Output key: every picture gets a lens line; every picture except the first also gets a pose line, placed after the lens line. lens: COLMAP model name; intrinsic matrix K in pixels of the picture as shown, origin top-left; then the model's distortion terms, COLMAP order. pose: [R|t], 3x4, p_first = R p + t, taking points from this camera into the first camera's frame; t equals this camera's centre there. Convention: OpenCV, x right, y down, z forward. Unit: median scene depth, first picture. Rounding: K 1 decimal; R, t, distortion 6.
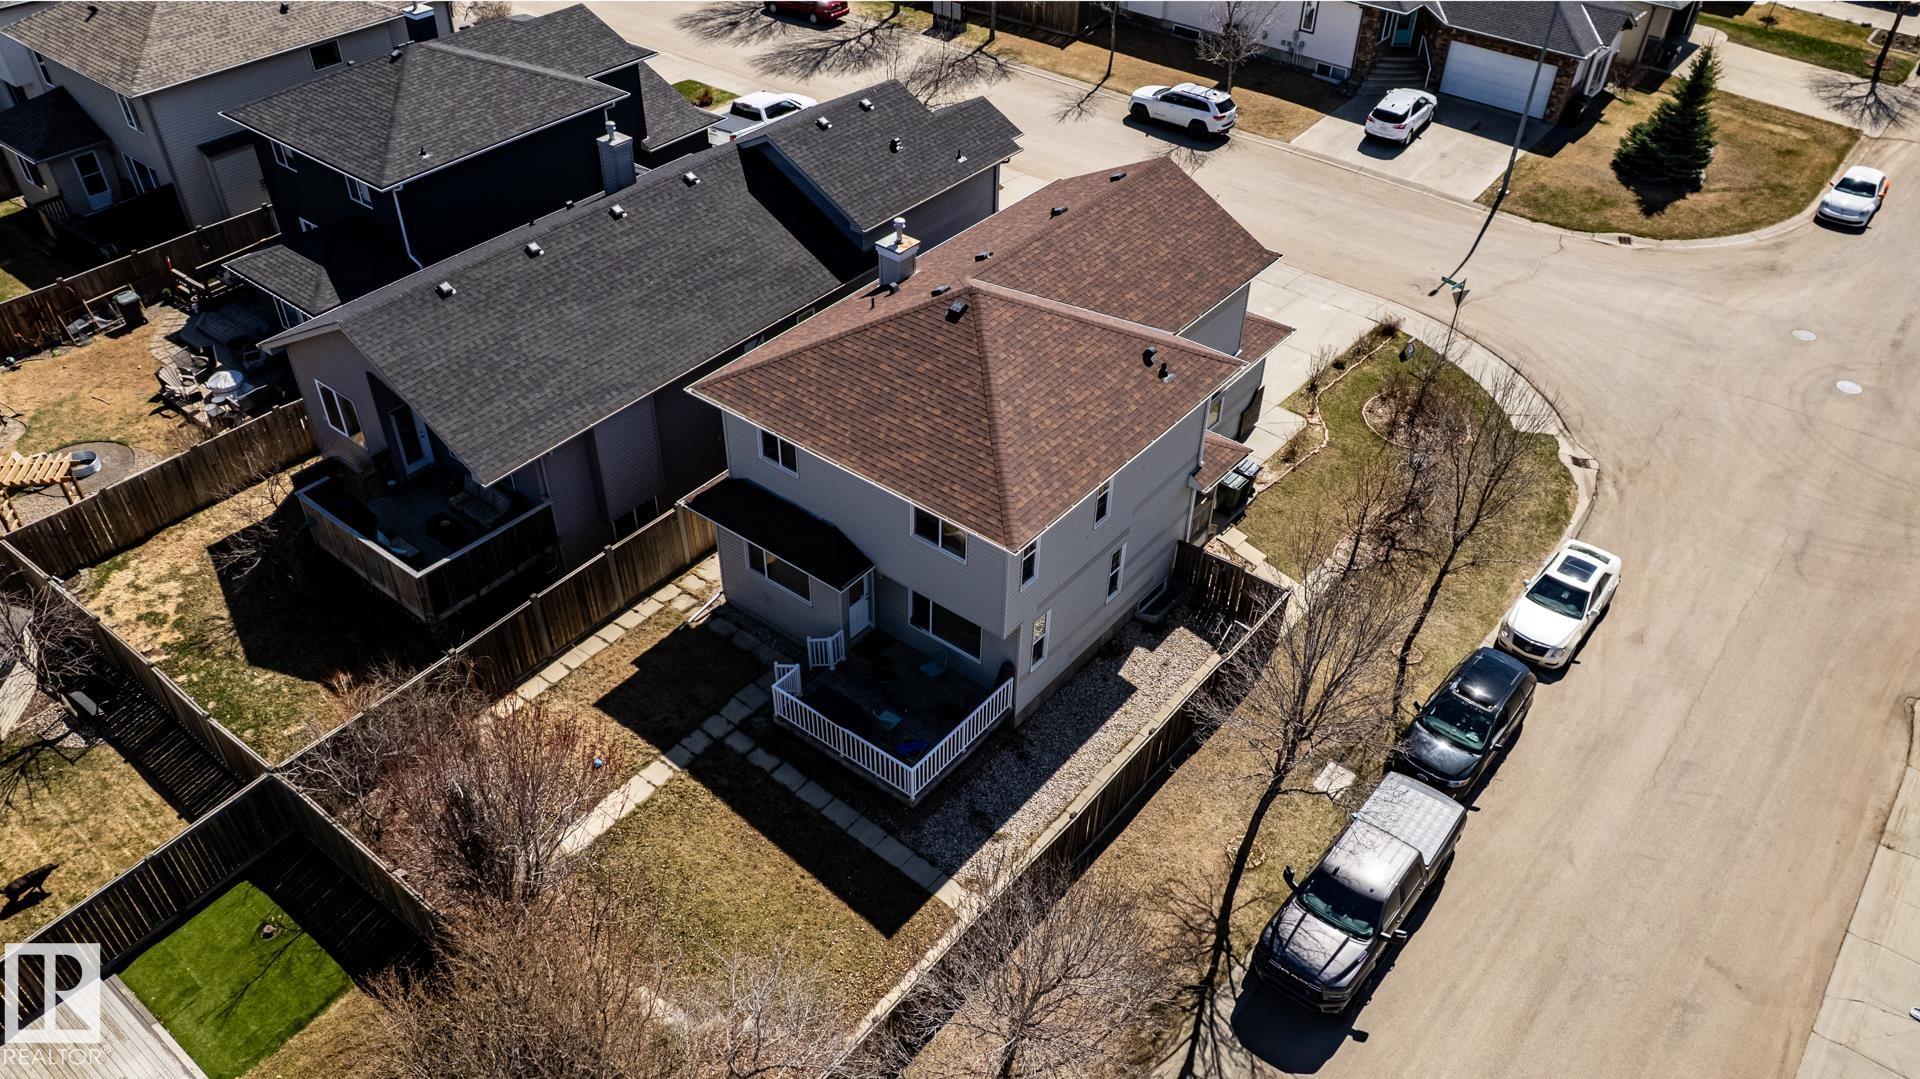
lens RADIAL K [[1396.0, 0, 936.2], [0, 1396.0, 607.8], [0, 0, 1]] dist [-0.085101, 0.075989]
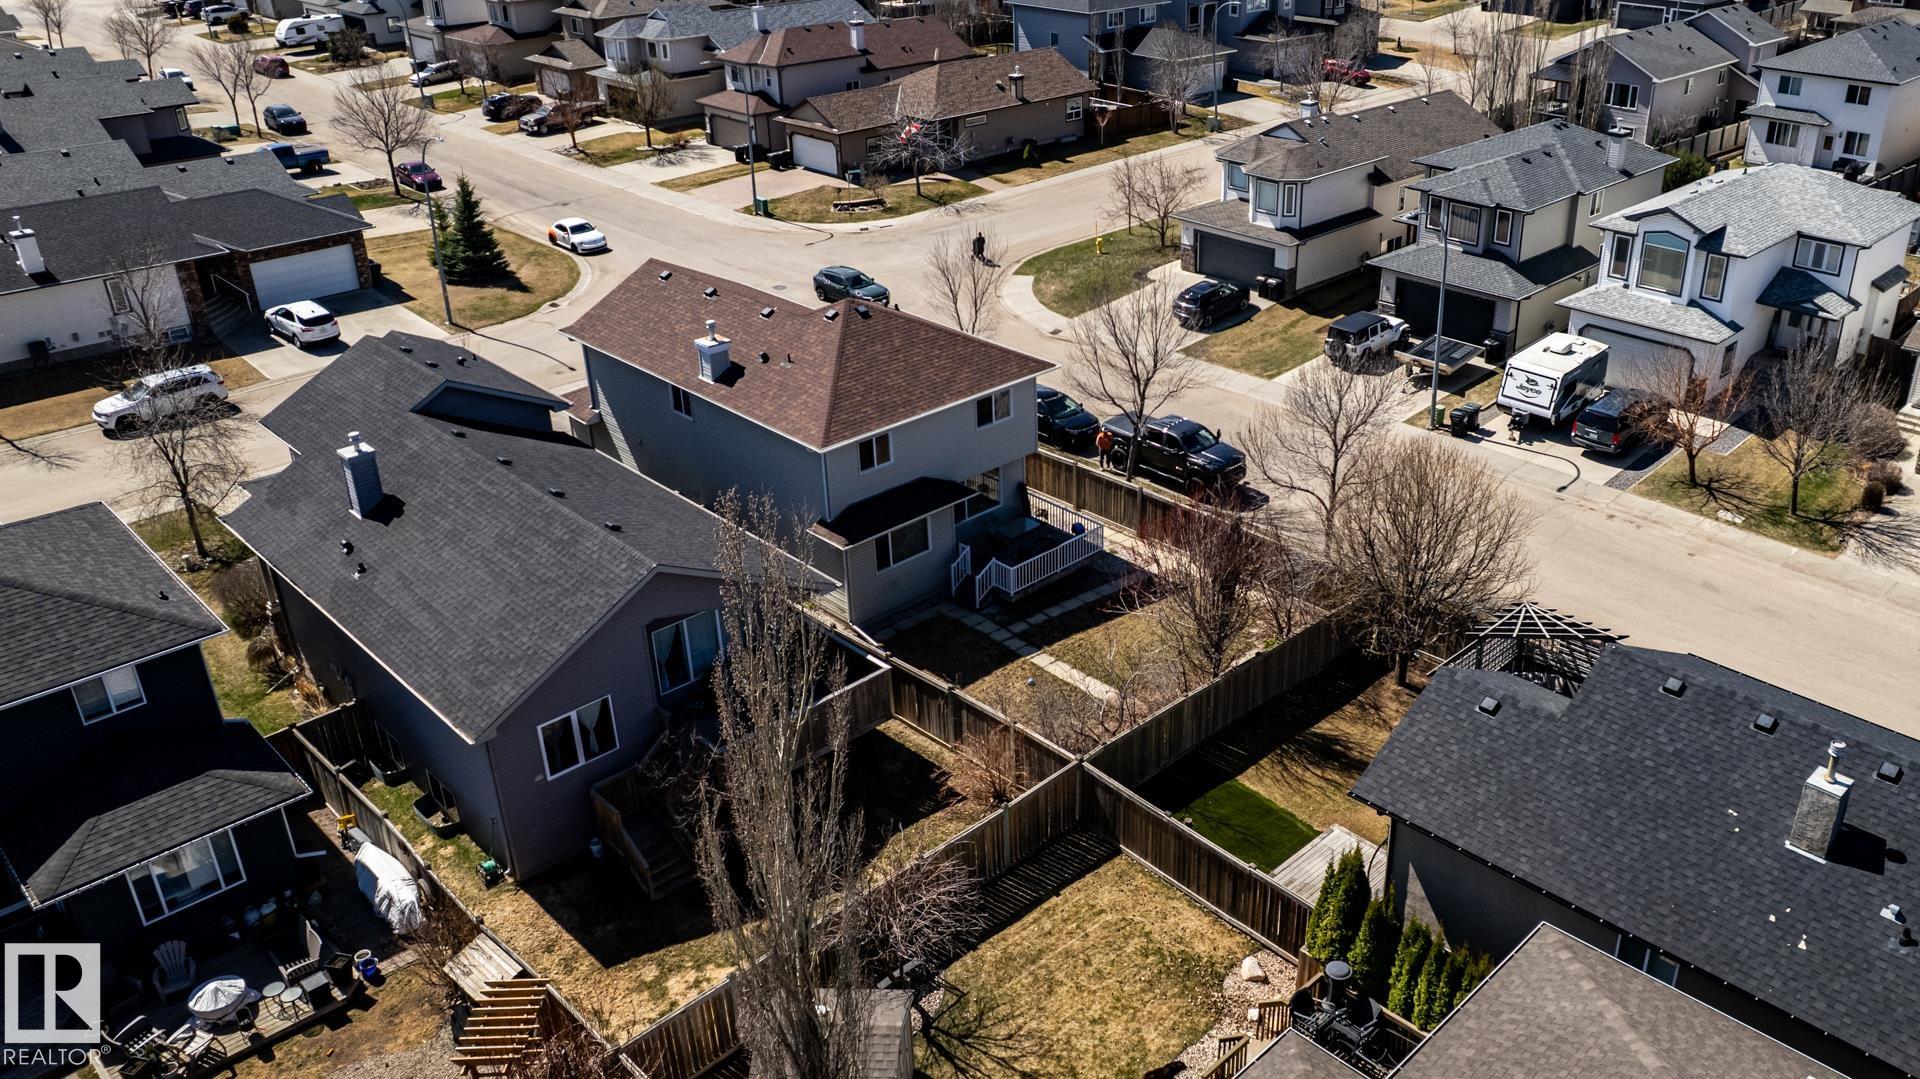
lens RADIAL K [[1472.0, 0, 1089.3], [0, 1472.0, 542.1], [0, 0, 1]] dist [-0.080535, 0.069334]
pose [[0.077018, -0.461375, 0.883856, -1.218453], [0.653116, 0.693156, 0.304917, -0.311511], [-0.753331, 0.553777, 0.354717, 0.380252]]
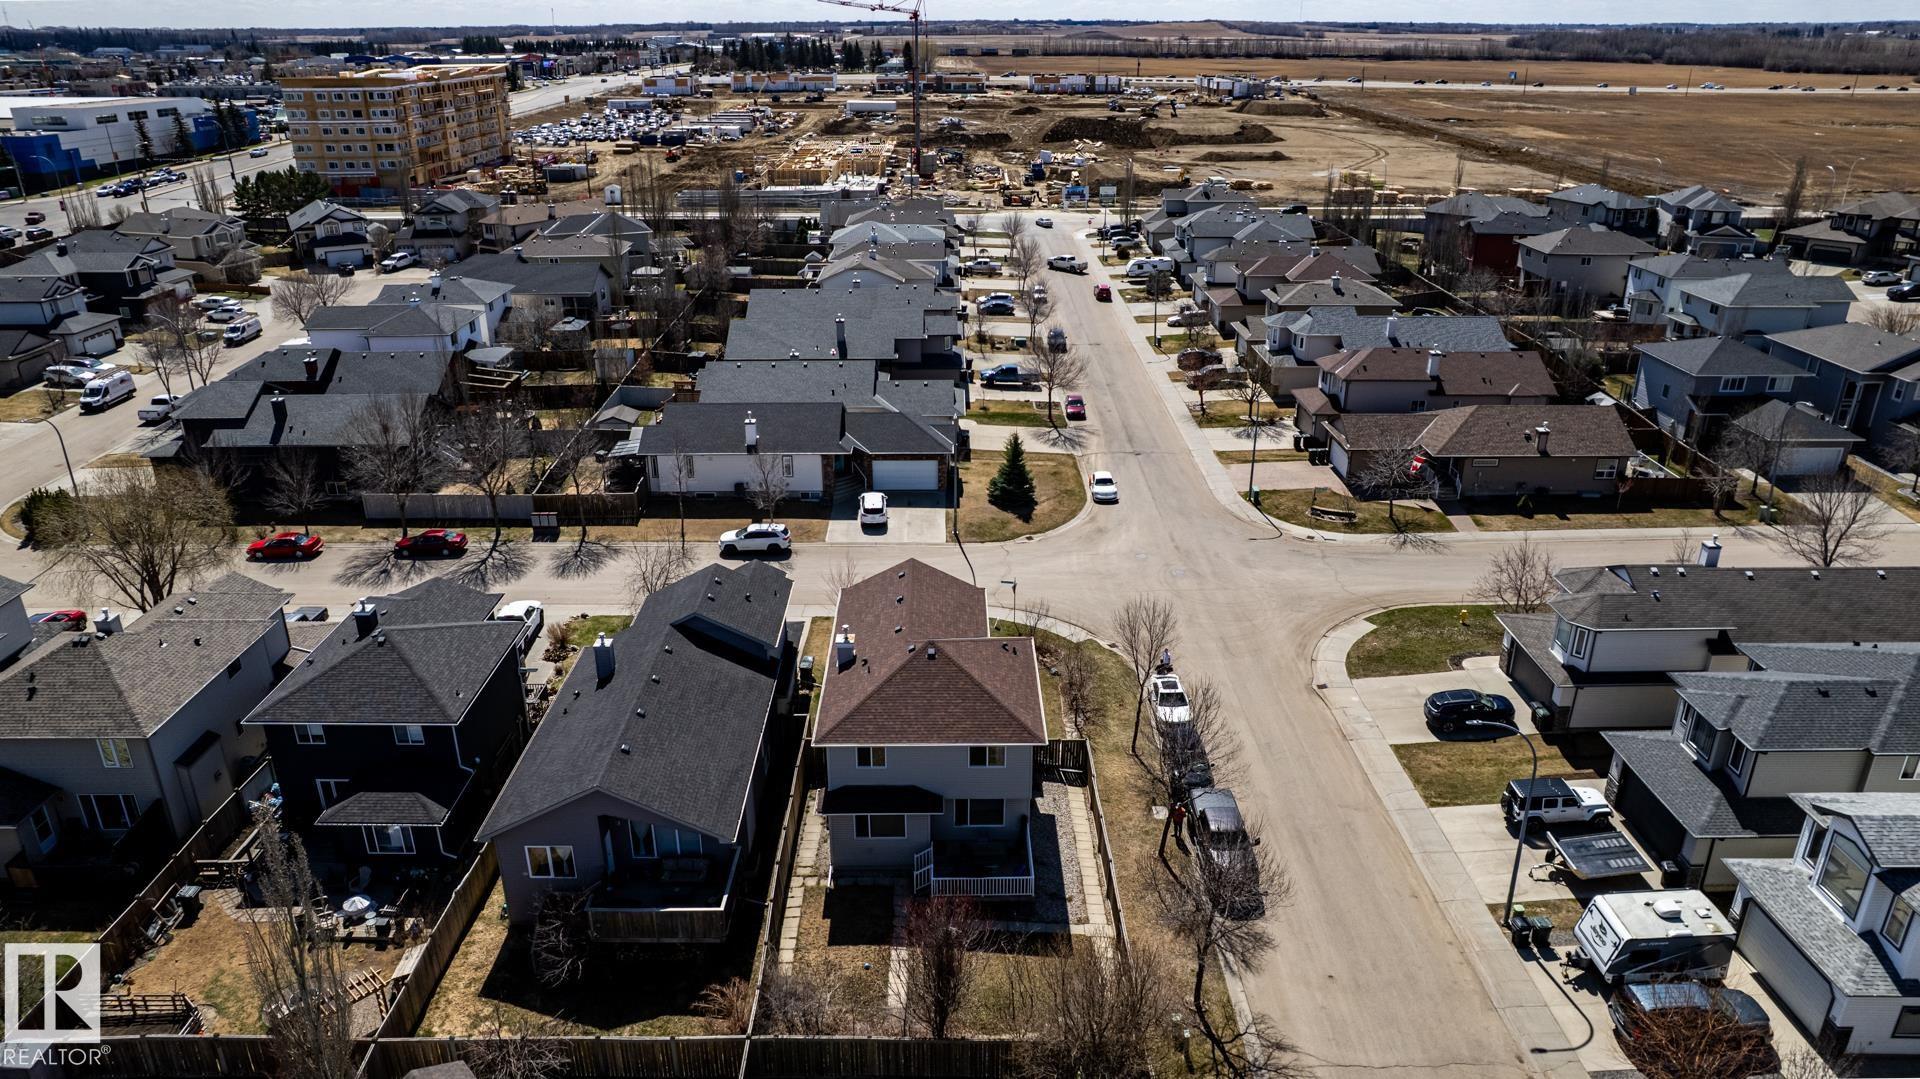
lens RADIAL K [[1236.7, 0, 960.0], [0, 1236.7, 539.5], [0, 0, 1]] dist [-0.085492, 0.076919]
pose [[0.770935, -0.254862, 0.583698, -0.796832], [0.425876, 0.887720, -0.174879, -0.033988], [-0.473591, 0.383404, 0.792915, -0.377857]]
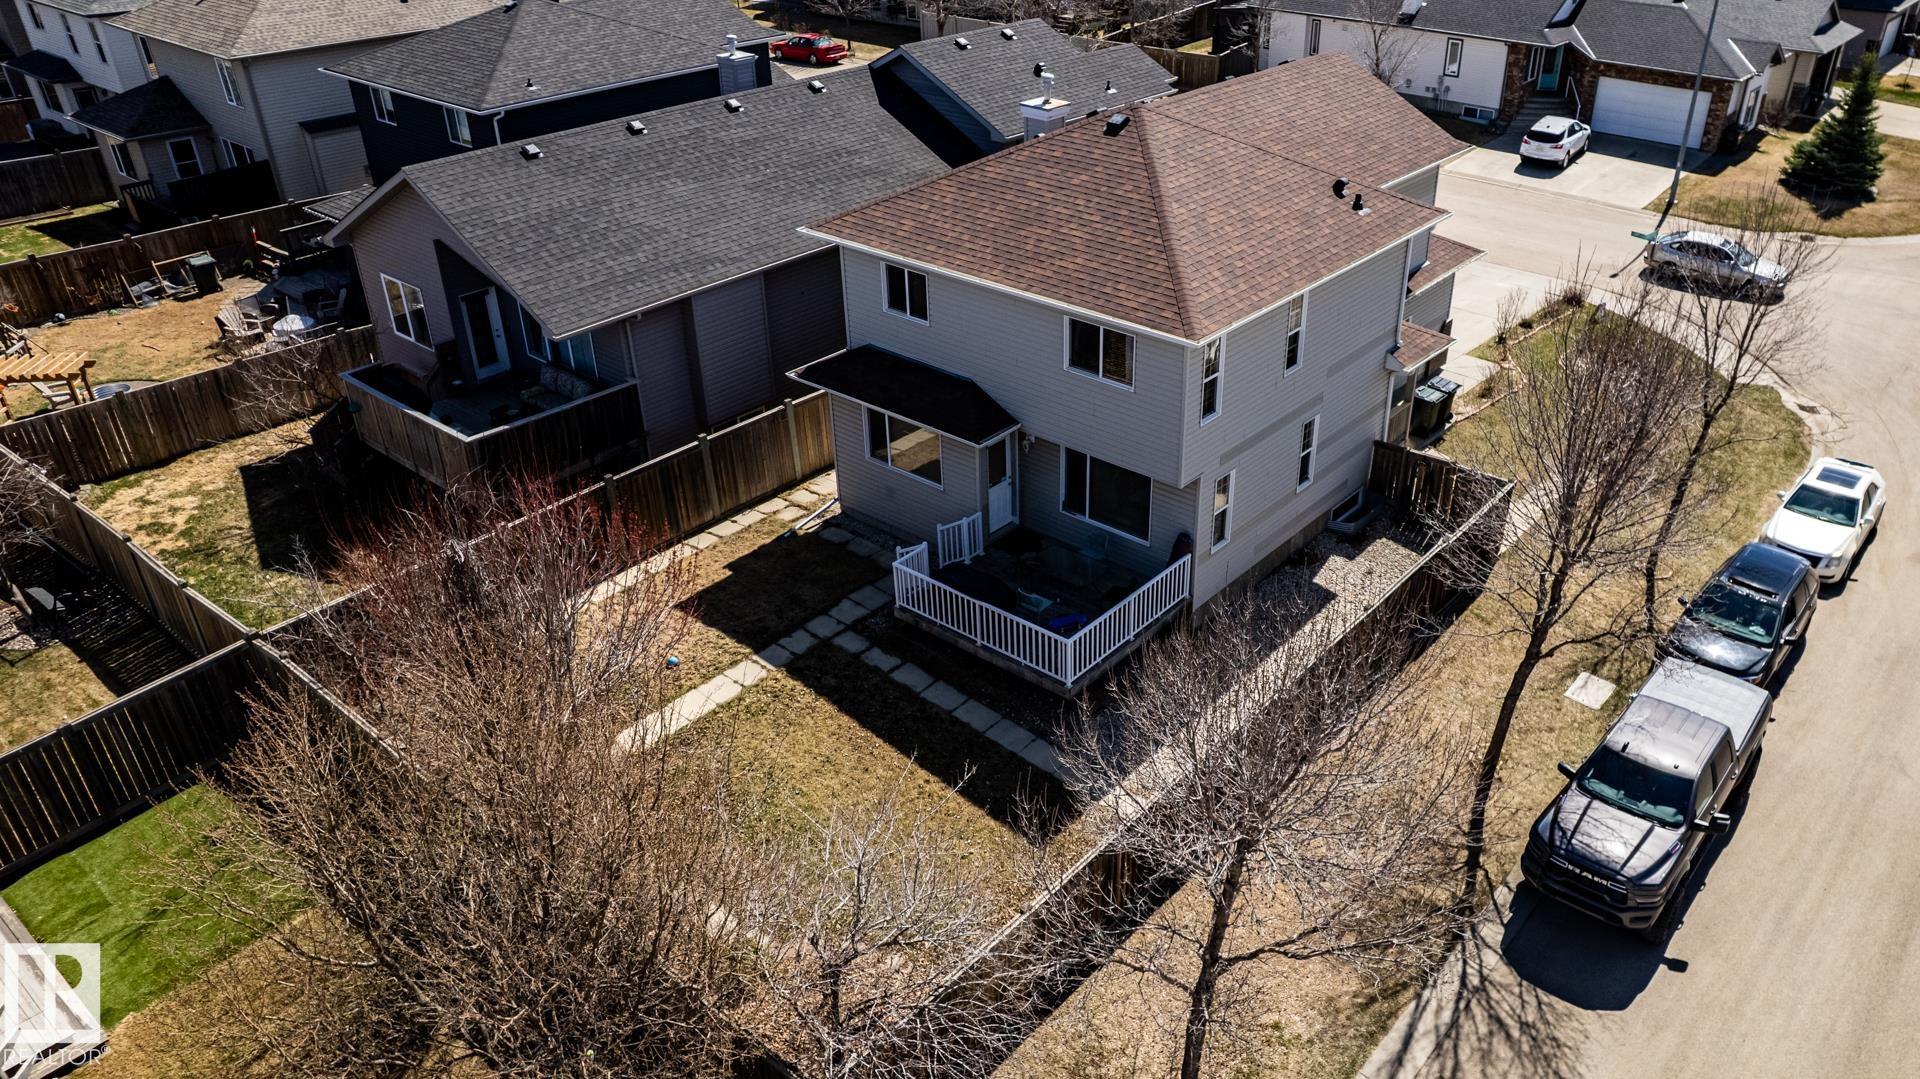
lens RADIAL K [[1375.8, 0, 1072.1], [0, 1375.8, 551.6], [0, 0, 1]] dist [-0.090662, 0.083257]
pose [[0.999983, -0.004841, 0.003294, -0.014791], [0.005365, 0.982846, -0.184350, 0.175637], [-0.002345, 0.184365, 0.982855, 0.193303]]
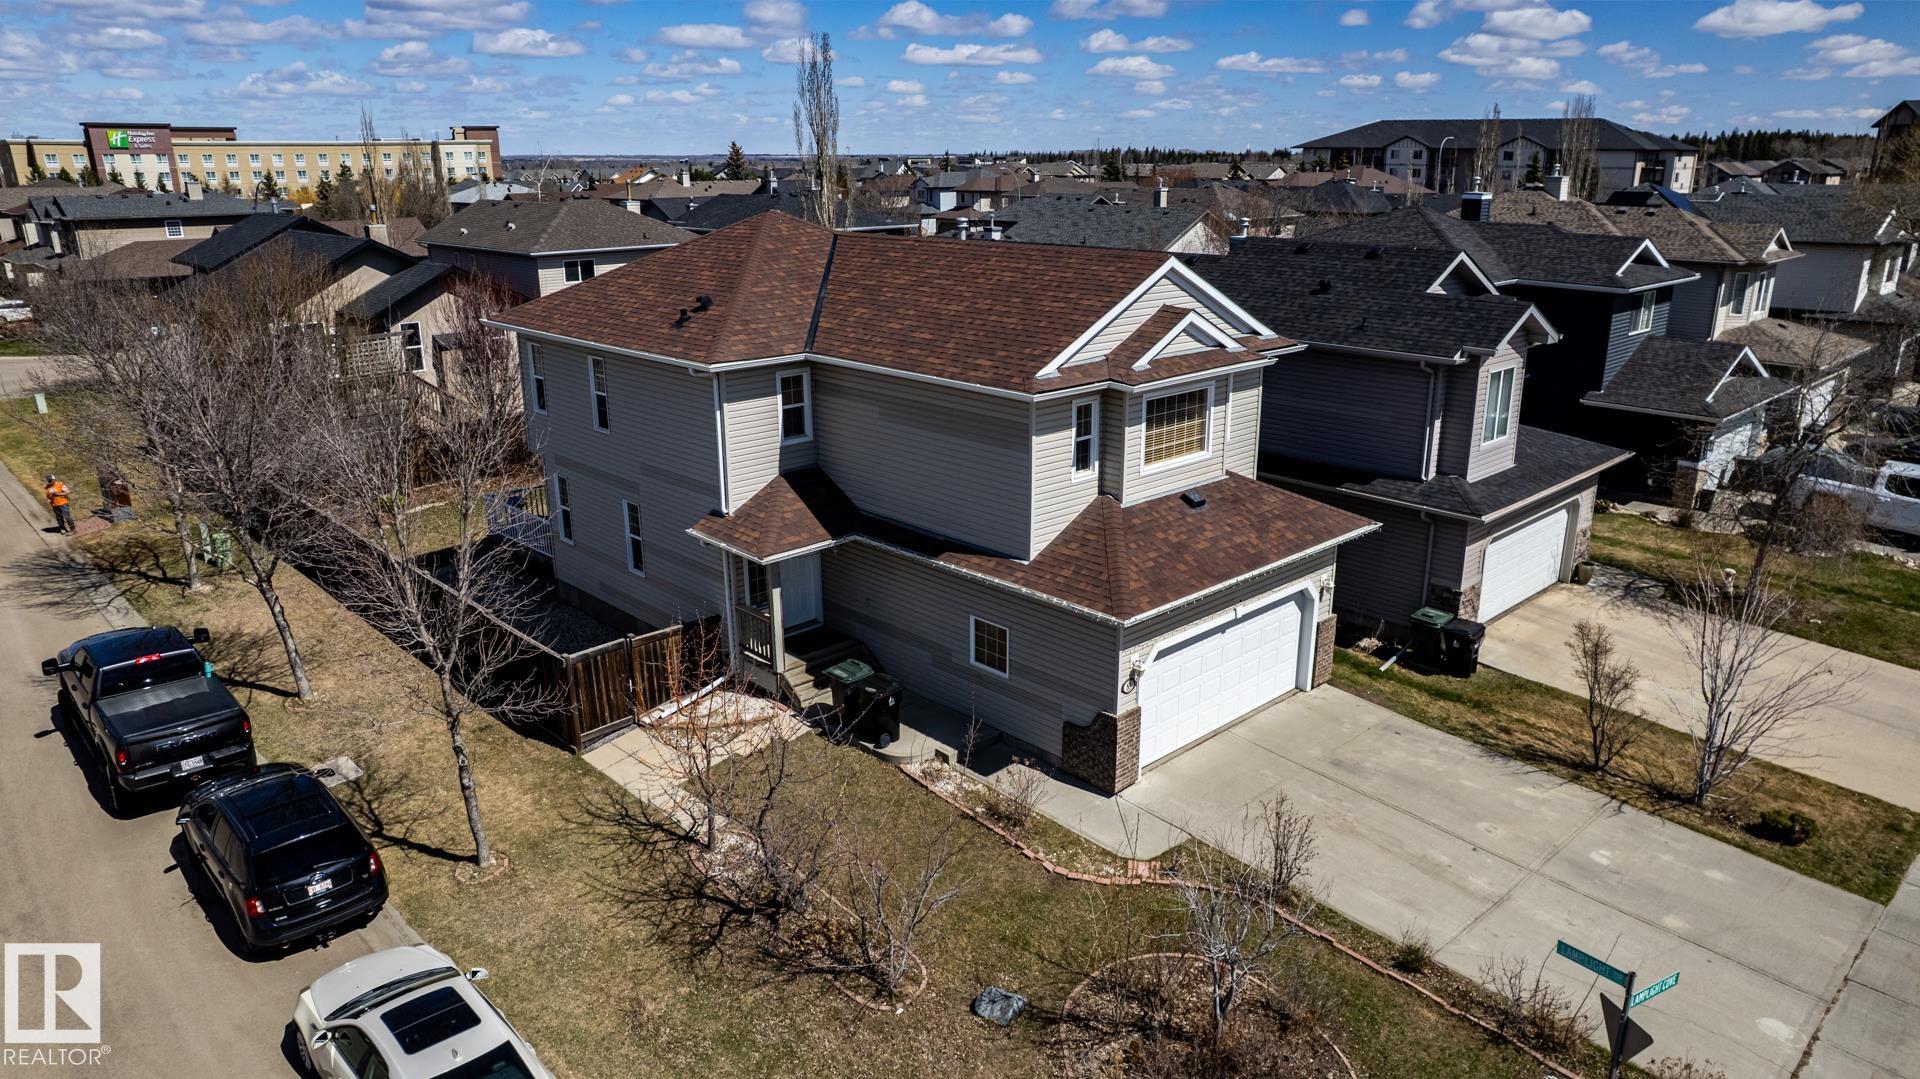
lens RADIAL K [[1259.1, 0, 977.5], [0, 1259.1, 548.3], [0, 0, 1]] dist [-0.095908, 0.091284]
pose [[-0.120378, 0.293604, -0.948317, 0.794970], [-0.654177, 0.695060, 0.298234, -0.368901], [0.746701, 0.656268, 0.108398, 1.029447]]
